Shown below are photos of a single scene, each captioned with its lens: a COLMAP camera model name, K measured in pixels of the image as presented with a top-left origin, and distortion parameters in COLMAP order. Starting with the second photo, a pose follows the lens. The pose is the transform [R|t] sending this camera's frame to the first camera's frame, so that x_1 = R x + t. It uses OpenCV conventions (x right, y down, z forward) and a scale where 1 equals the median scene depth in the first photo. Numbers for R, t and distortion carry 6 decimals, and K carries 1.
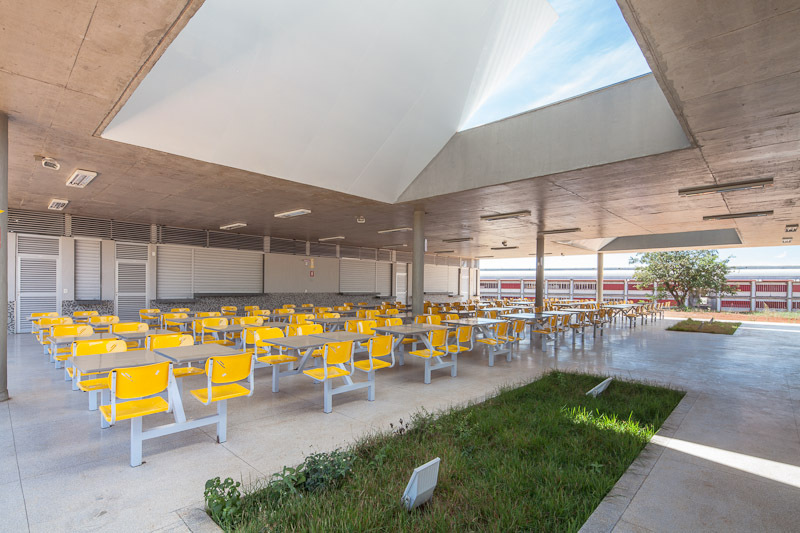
lens RADIAL K [[396.6, 0, 399.9], [0, 396.6, 287.2], [0, 0, 1]] dist [0.022000, -0.002383]
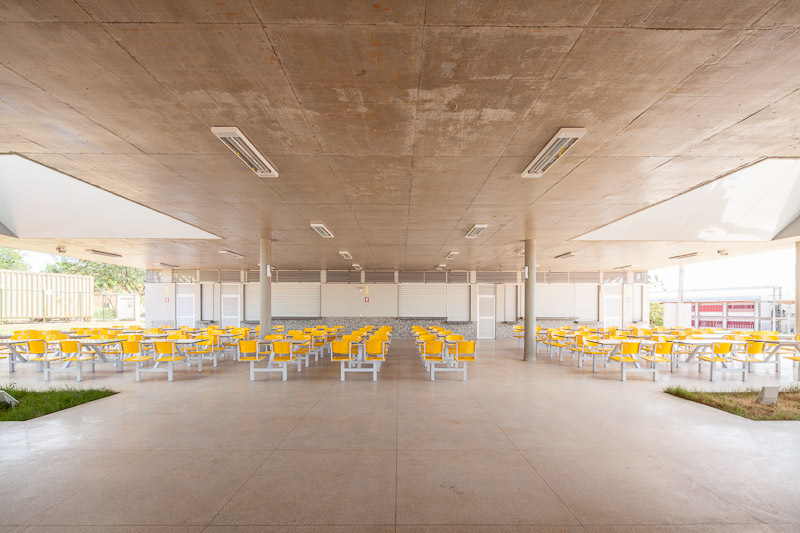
lens RADIAL K [[396.6, 0, 398.4], [0, 396.6, 311.0], [0, 0, 1]] dist [0.022000, -0.002383]
pose [[0.696678, -0.011108, -0.717298, 0.592118], [0.005997, 0.999935, -0.009661, 0.008323], [0.717359, 0.002429, 0.696699, 0.276754]]
